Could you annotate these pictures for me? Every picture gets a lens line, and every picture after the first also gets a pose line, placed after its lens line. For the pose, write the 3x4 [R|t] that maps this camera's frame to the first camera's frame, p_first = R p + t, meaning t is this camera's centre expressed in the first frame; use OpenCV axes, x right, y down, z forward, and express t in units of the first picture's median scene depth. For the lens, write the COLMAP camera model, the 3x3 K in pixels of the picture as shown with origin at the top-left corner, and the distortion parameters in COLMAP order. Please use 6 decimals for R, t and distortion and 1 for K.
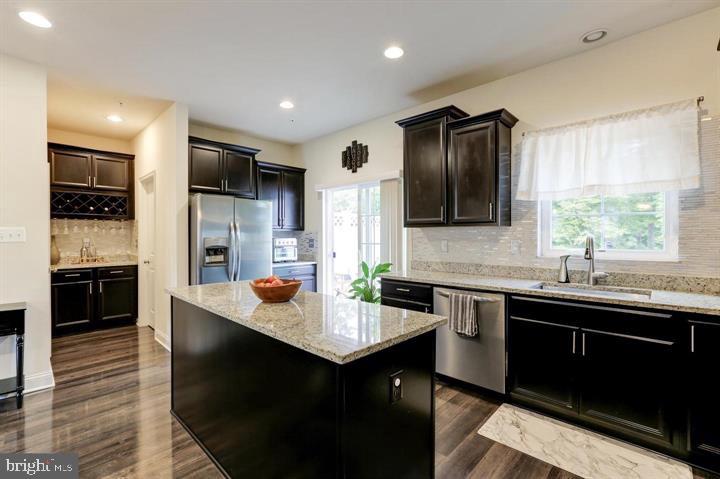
lens RADIAL K [[325.1, 0, 355.9], [0, 325.1, 240.2], [0, 0, 1]] dist [-0.001748, 0.000635]
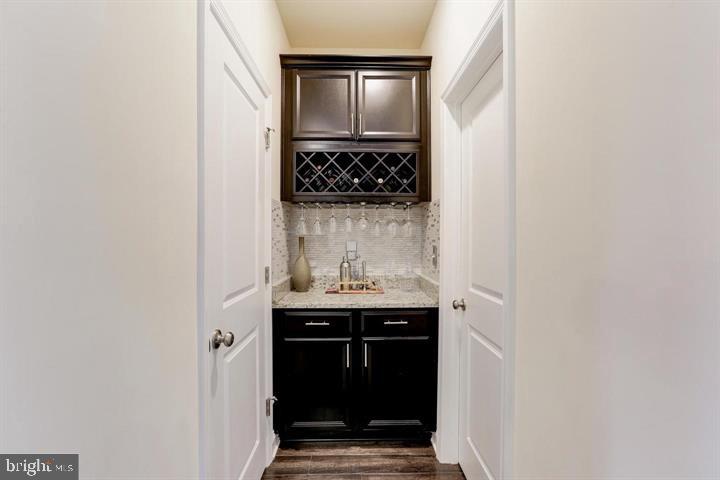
lens RADIAL K [[320.0, 0, 358.2], [0, 320.0, 237.1], [0, 0, 1]] dist [-0.012487, 0.000089]
pose [[0.709024, -0.001798, -0.705182, -0.461215], [-0.012731, 0.999801, -0.015349, -0.006755], [0.705069, 0.019860, 0.708860, 0.646100]]
